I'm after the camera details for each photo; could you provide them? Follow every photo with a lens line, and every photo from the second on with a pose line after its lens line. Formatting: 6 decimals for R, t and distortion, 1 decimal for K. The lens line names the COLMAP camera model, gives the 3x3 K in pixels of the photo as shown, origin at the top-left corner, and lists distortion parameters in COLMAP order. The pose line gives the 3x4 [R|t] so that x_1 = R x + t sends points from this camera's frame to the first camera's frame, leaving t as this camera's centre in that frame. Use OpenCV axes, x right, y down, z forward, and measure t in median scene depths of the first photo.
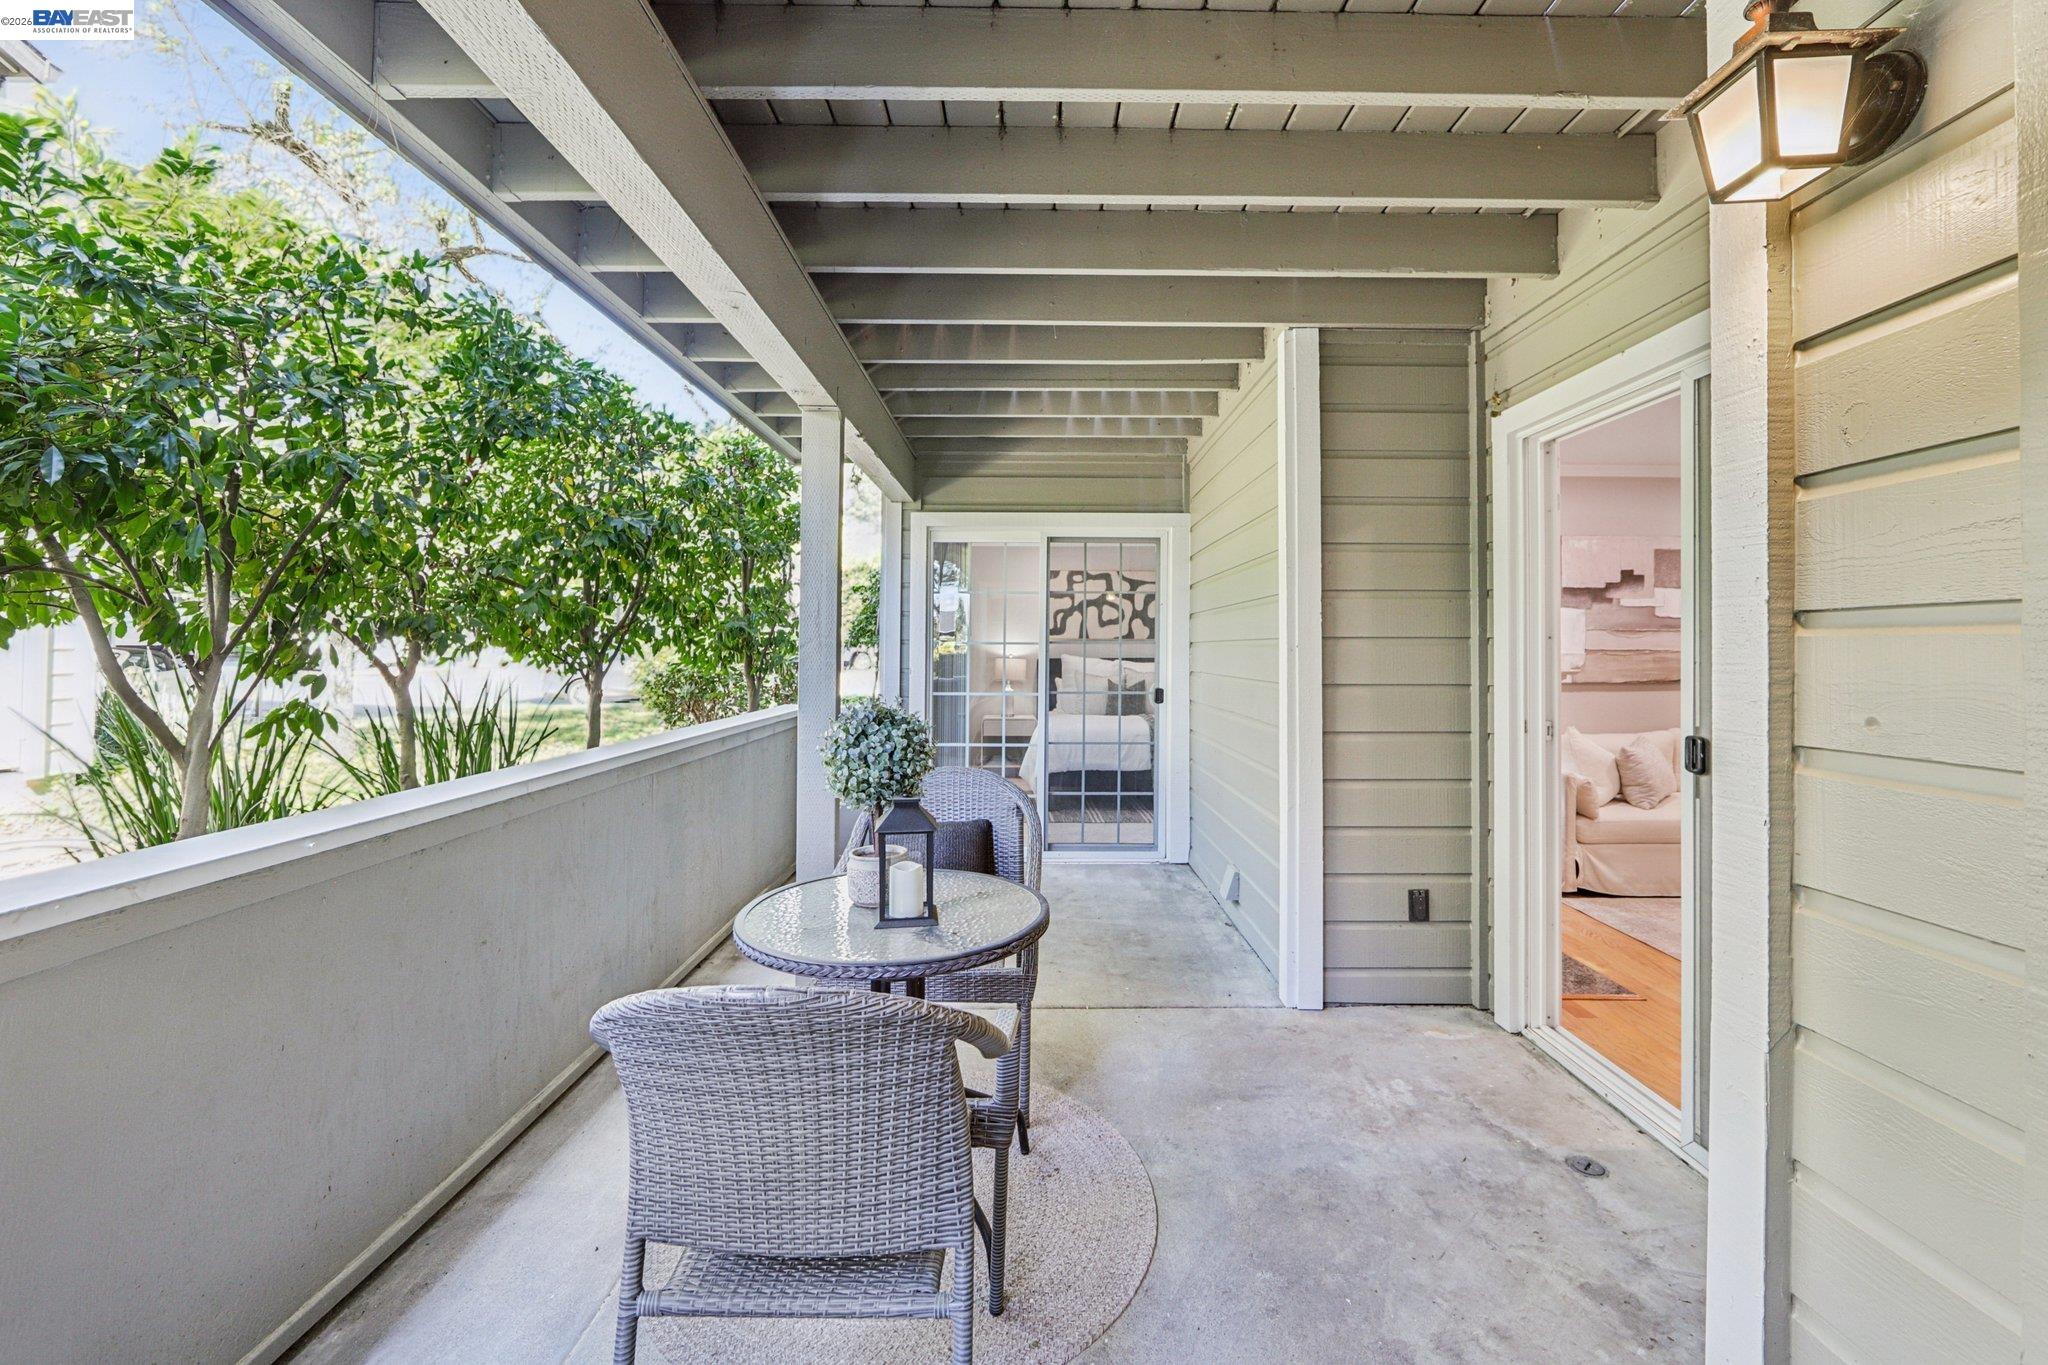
lens RADIAL K [[807.6, 0, 1041.8], [0, 807.6, 654.6], [0, 0, 1]] dist [-0.010729, 0.000362]
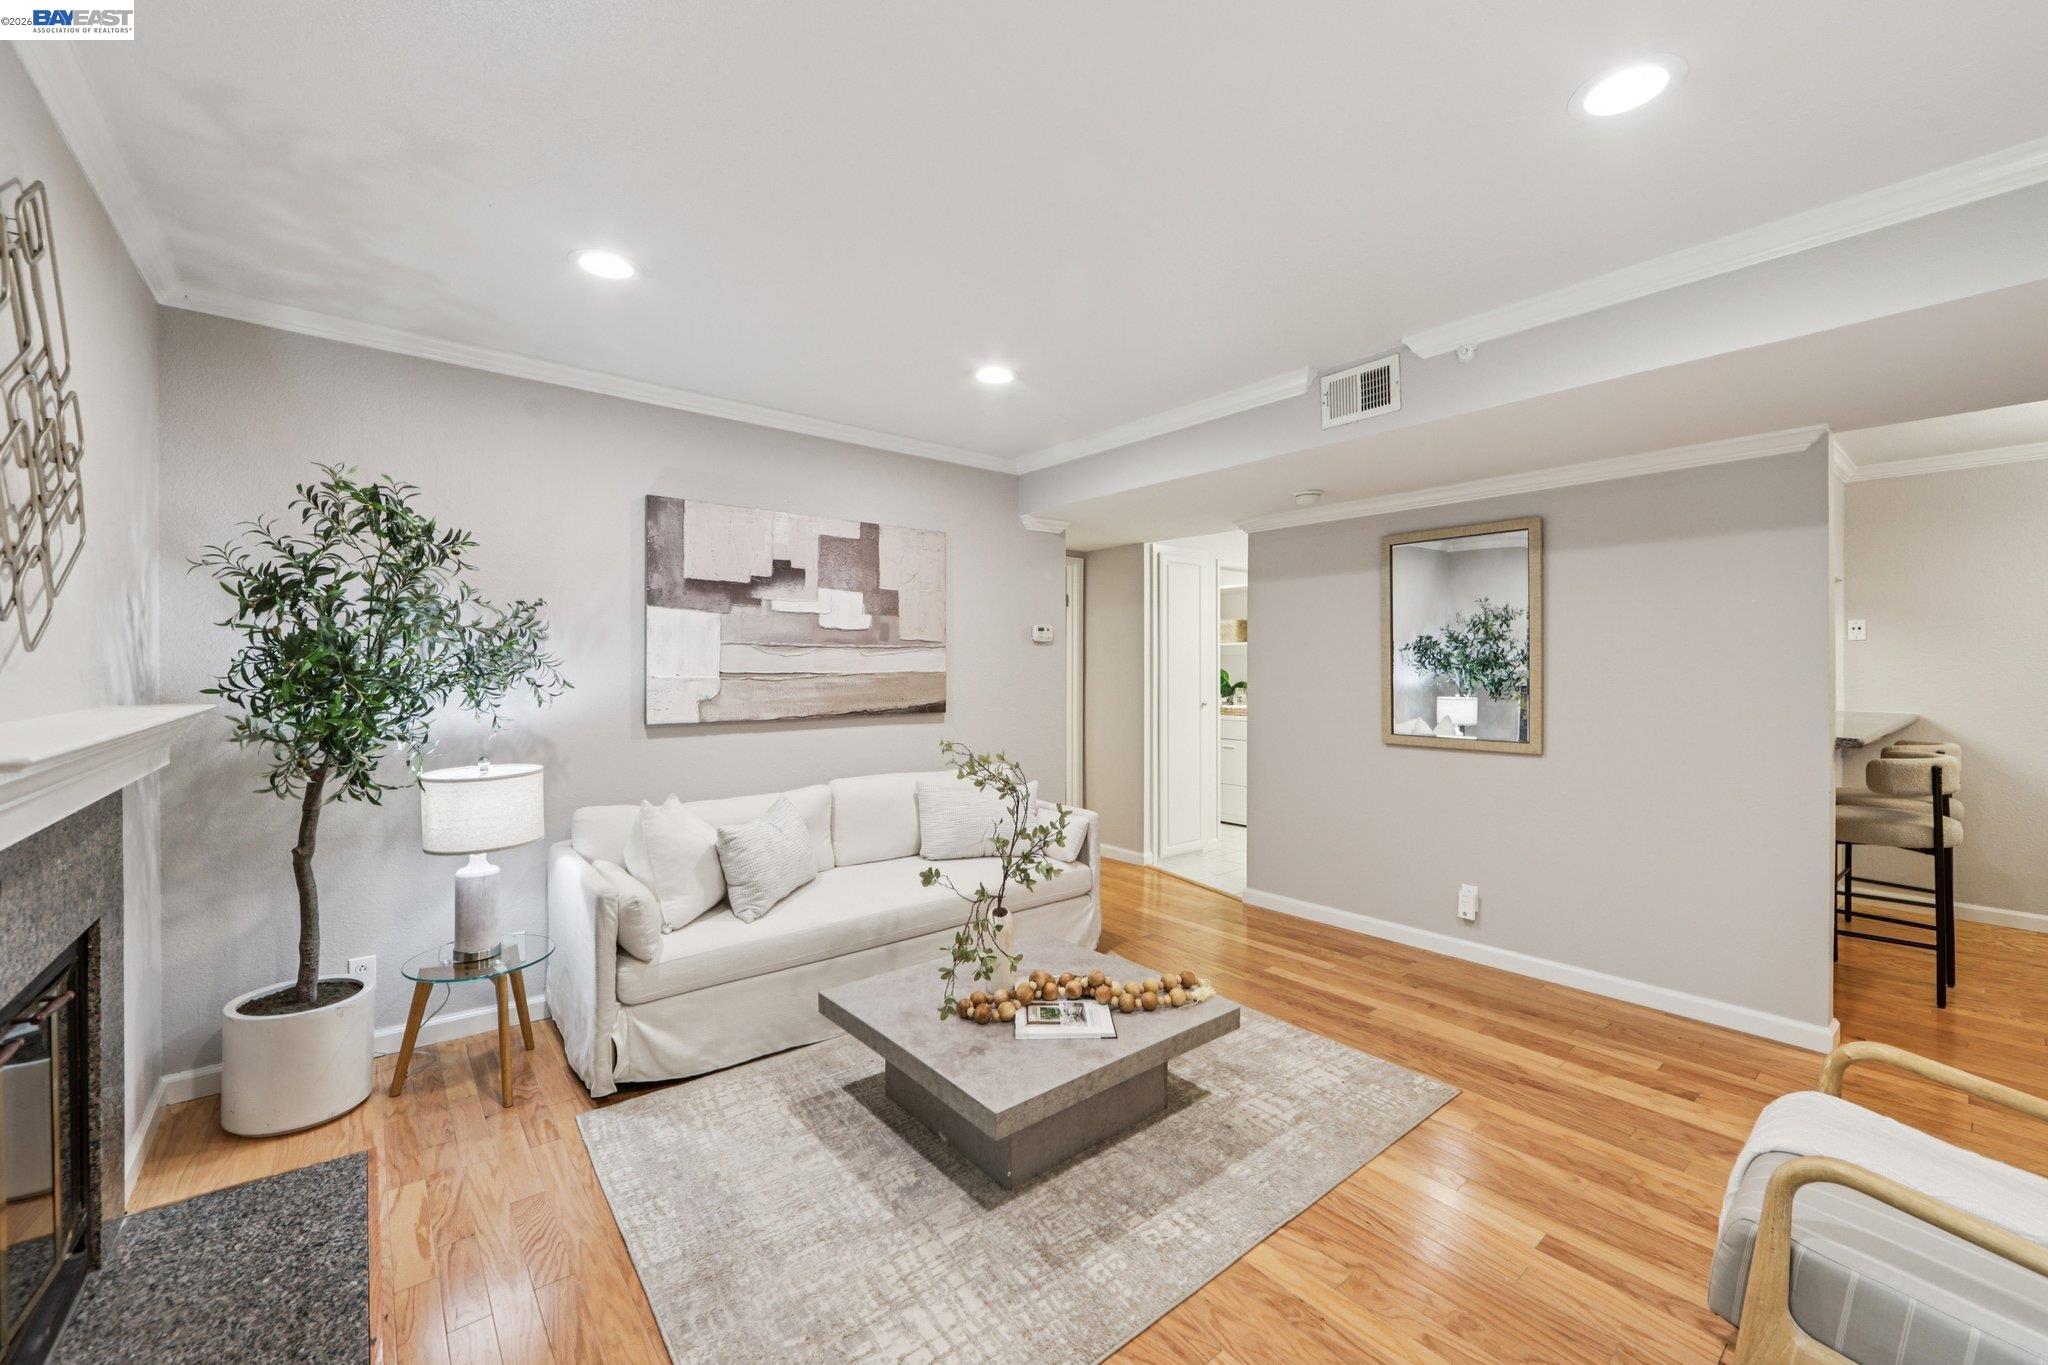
lens RADIAL K [[825.8, 0, 1042.6], [0, 825.8, 666.3], [0, 0, 1]] dist [-0.010865, 0.000100]
pose [[0.776295, 0.001765, 0.630367, 0.531251], [0.002337, 0.999981, -0.005679, -0.008260], [-0.630365, 0.005882, 0.776277, 0.343633]]
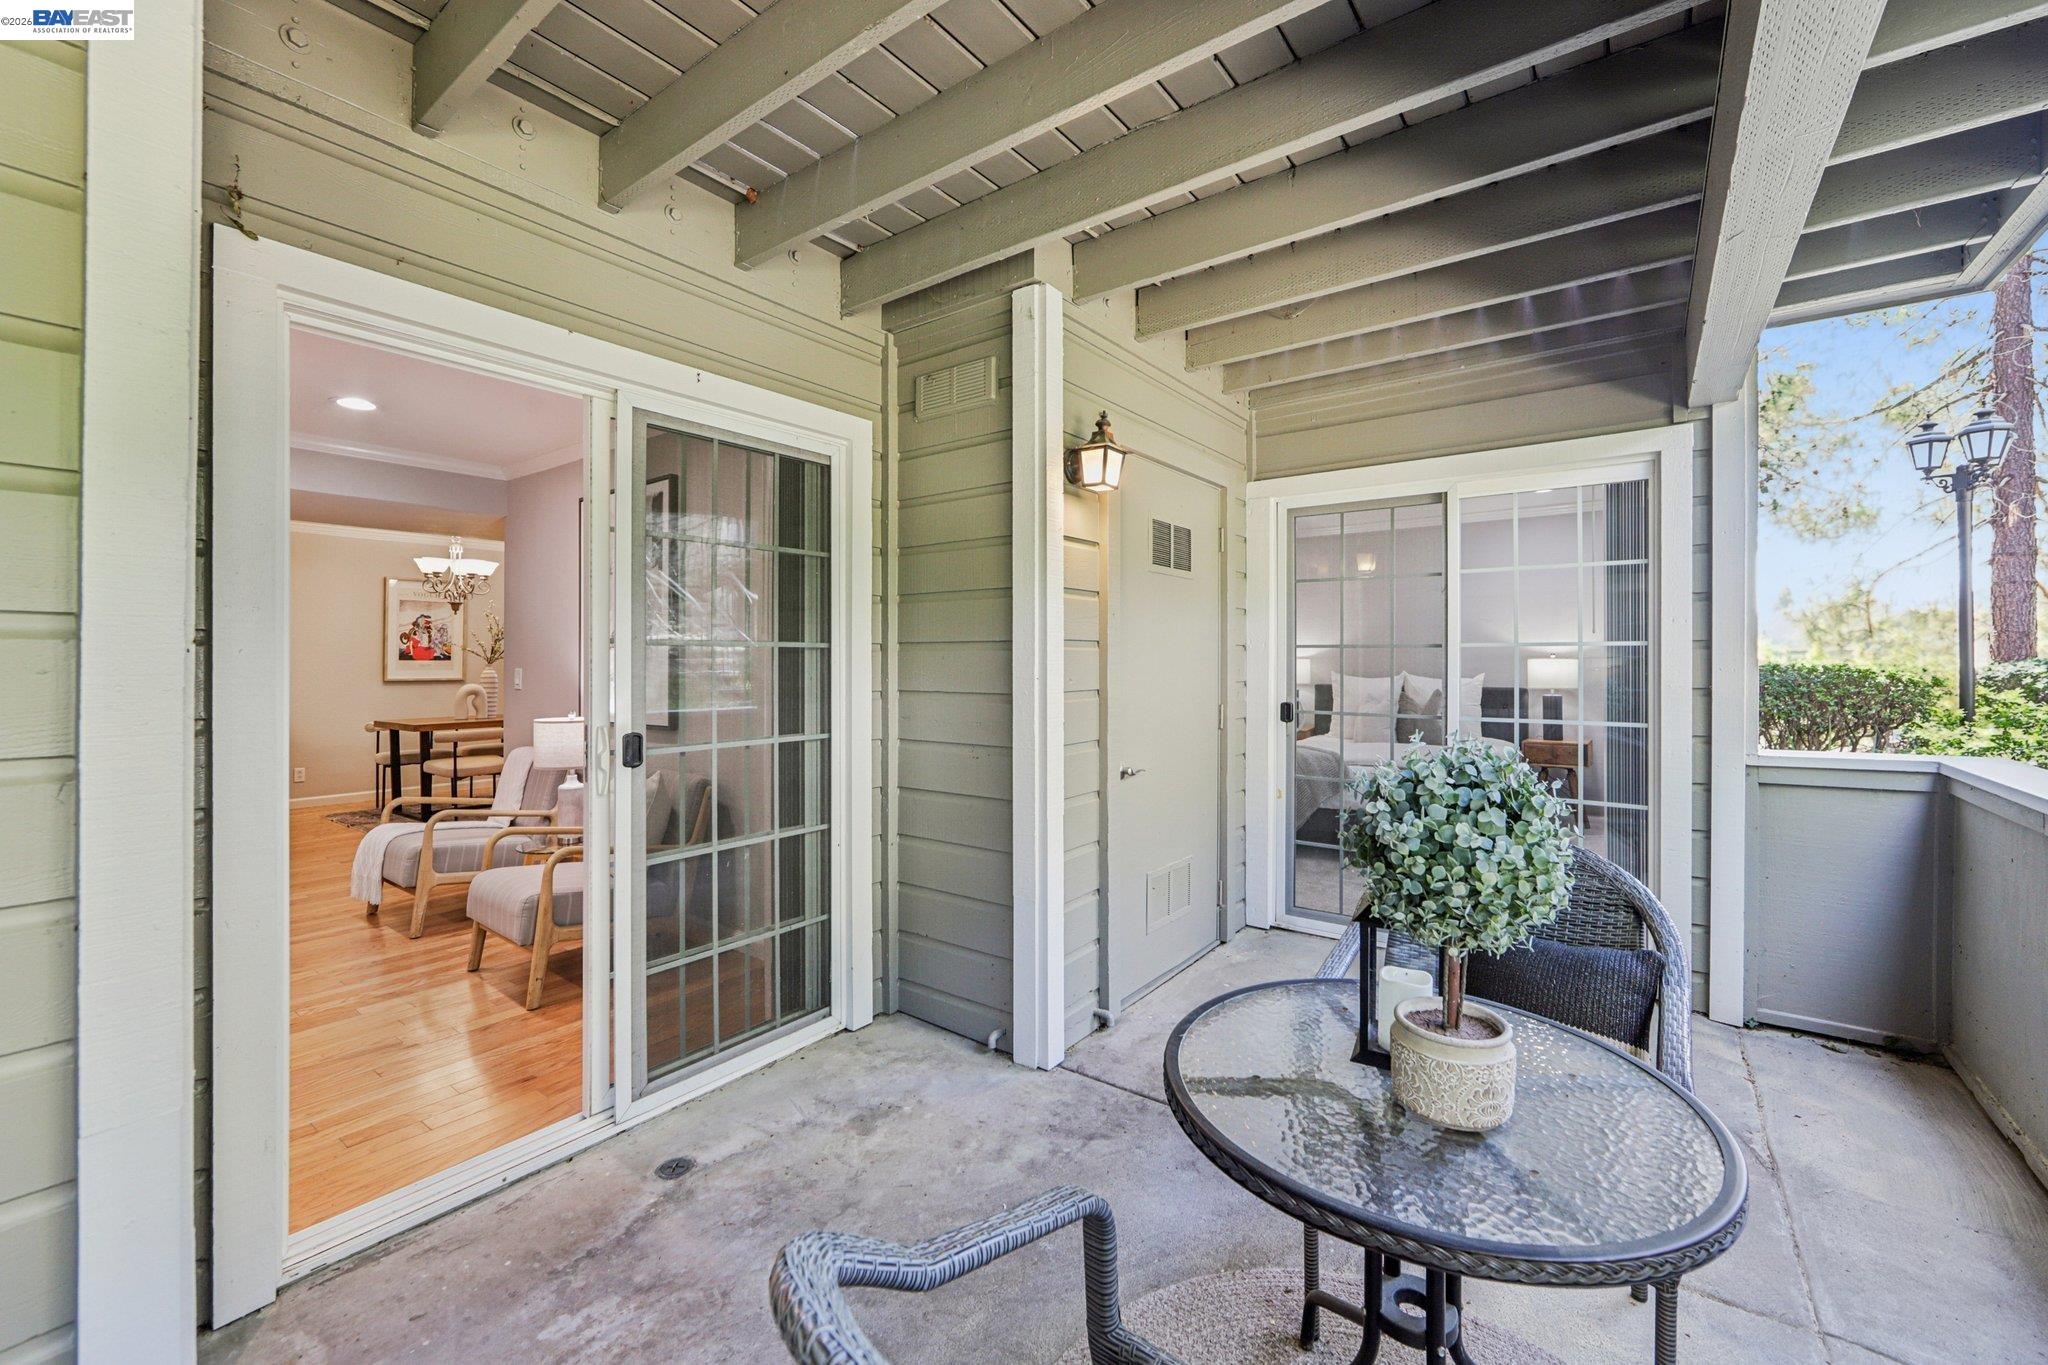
lens RADIAL K [[833.7, 0, 1032.4], [0, 833.7, 657.1], [0, 0, 1]] dist [-0.013393, 0.004475]
pose [[-0.793394, 0.001259, 0.608707, -0.146325], [0.002394, 0.999997, 0.001053, -0.000710], [-0.608704, 0.002293, -0.793394, 0.735221]]
